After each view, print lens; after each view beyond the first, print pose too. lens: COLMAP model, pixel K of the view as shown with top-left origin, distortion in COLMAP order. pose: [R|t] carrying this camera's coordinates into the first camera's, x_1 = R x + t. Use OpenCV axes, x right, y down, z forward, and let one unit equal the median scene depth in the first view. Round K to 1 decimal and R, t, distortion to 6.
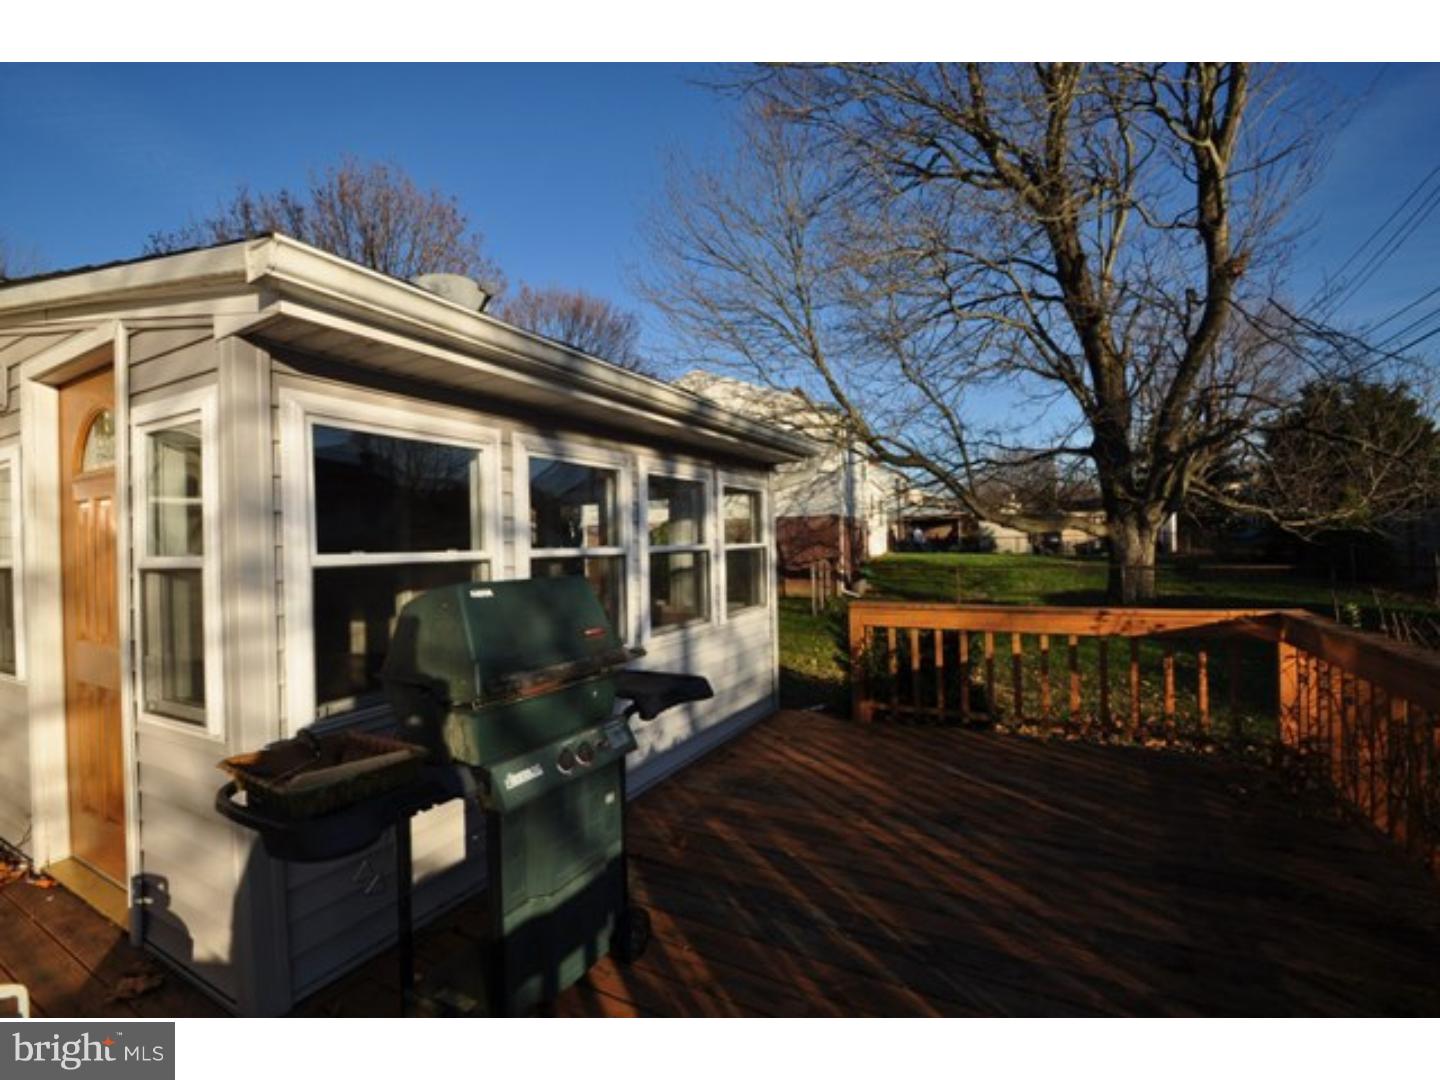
lens RADIAL K [[633.3, 0, 700.1], [0, 633.3, 545.5], [0, 0, 1]] dist [0.022588, -0.022064]
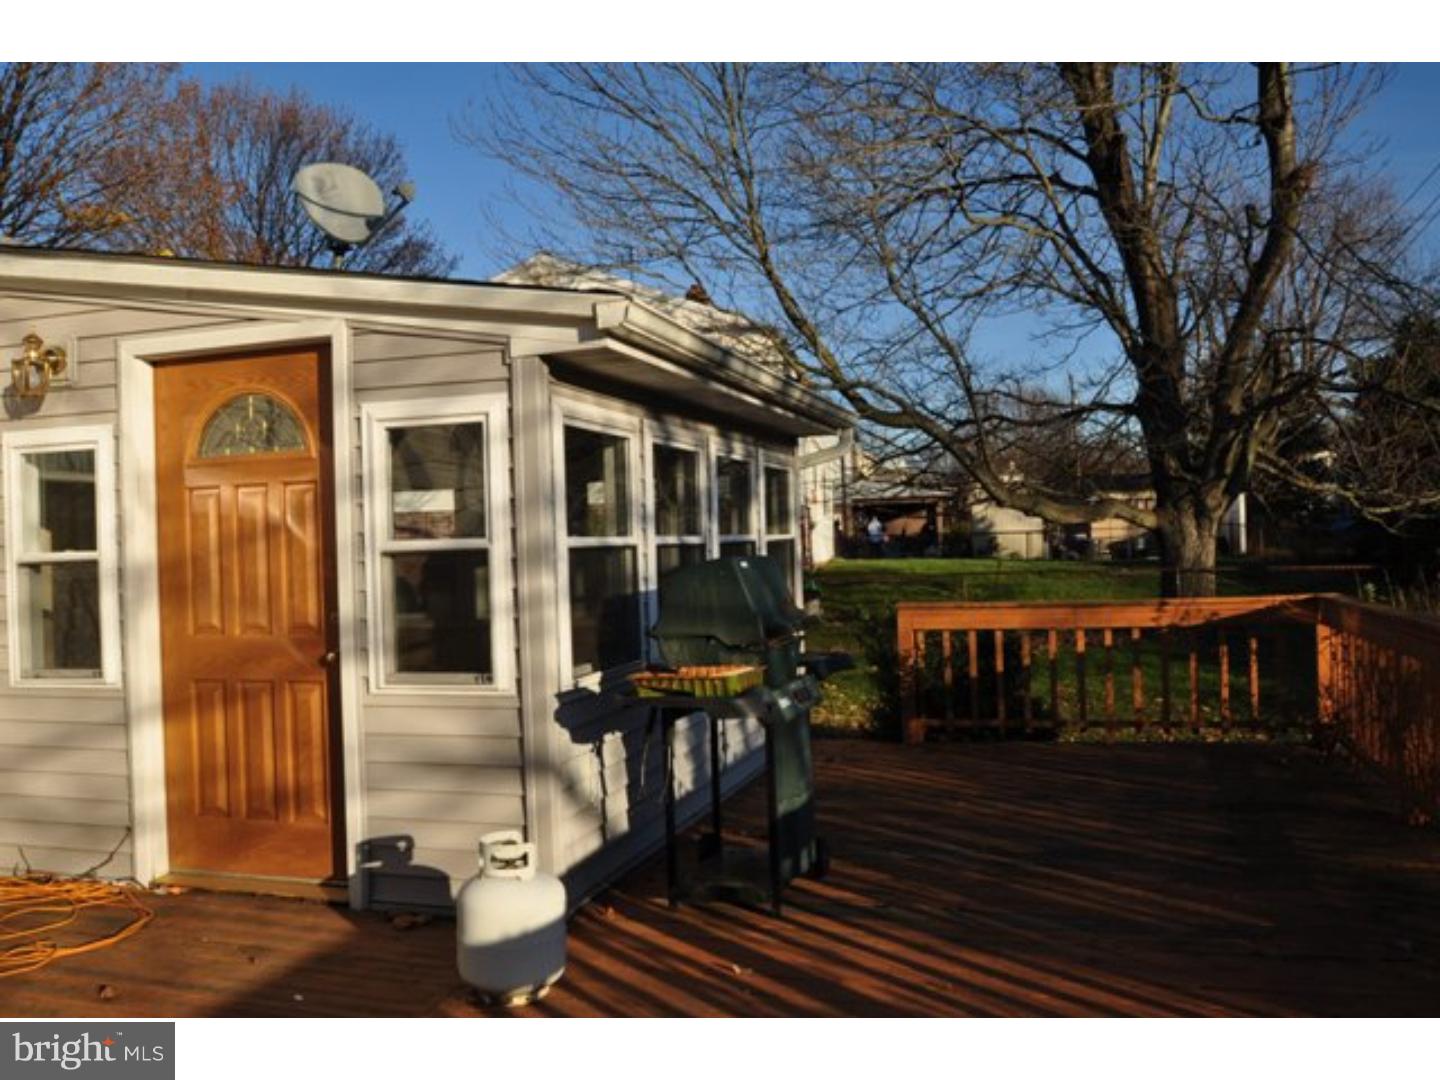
lens RADIAL K [[1186.0, 0, 720.0], [0, 1186.0, 540.0], [0, 0, 1]] dist [-0.034105, 0.010928]
pose [[0.976145, -0.006433, 0.217025, -0.138343], [0.008608, 0.999922, -0.009079, 0.007123], [-0.216949, 0.010730, 0.976124, -0.202244]]
